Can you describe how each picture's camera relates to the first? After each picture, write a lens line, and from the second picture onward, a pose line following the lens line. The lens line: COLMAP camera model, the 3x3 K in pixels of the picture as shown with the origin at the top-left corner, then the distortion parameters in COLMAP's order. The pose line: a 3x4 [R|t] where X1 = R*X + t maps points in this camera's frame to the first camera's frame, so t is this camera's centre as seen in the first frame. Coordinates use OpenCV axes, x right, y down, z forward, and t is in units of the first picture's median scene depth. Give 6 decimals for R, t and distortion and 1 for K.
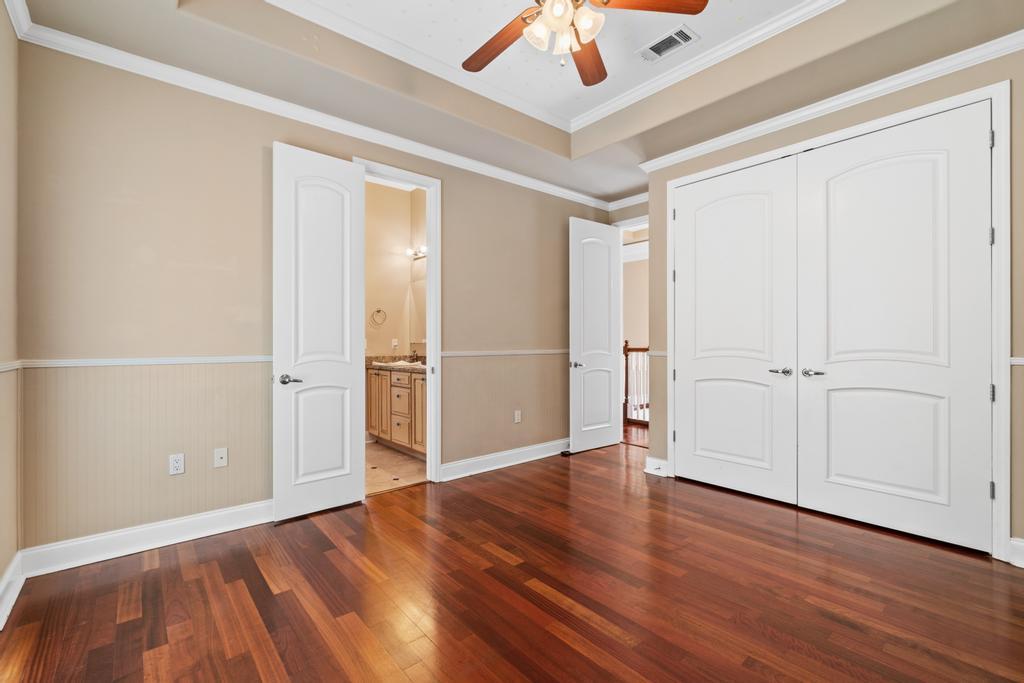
lens RADIAL K [[450.3, 0, 508.1], [0, 450.3, 341.9], [0, 0, 1]] dist [0.000560, -0.000020]
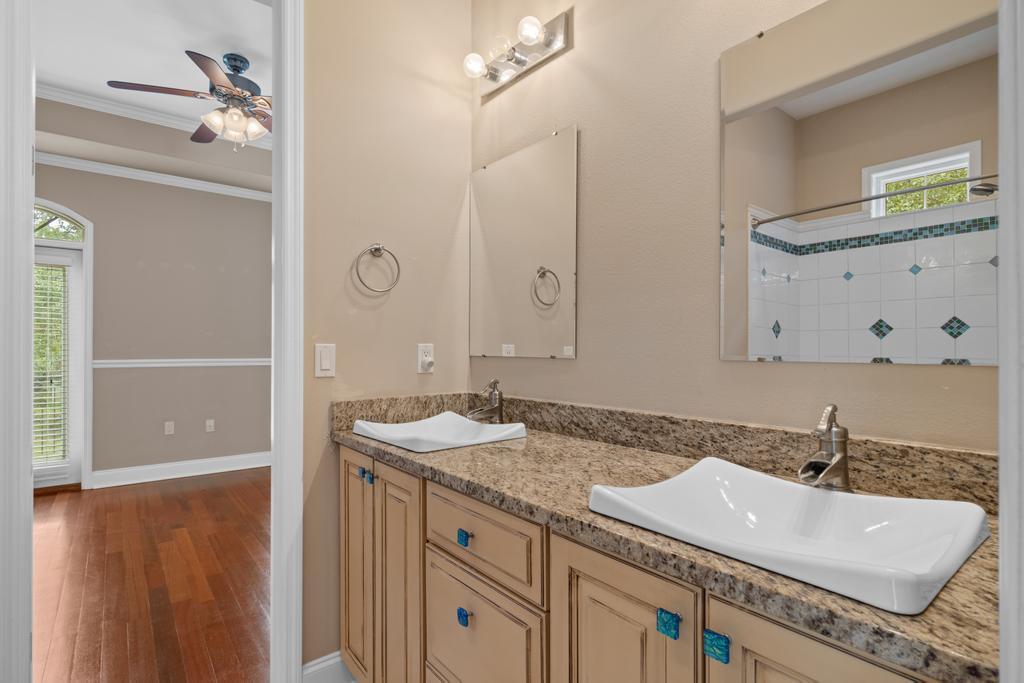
lens RADIAL K [[470.8, 0, 506.7], [0, 470.8, 346.6], [0, 0, 1]] dist [-0.009334, -0.000031]
pose [[0.999791, 0.000057, -0.020462, -0.189116], [-0.000045, 1.000000, 0.000592, -0.004405], [0.020462, -0.000591, 0.999790, 0.672397]]
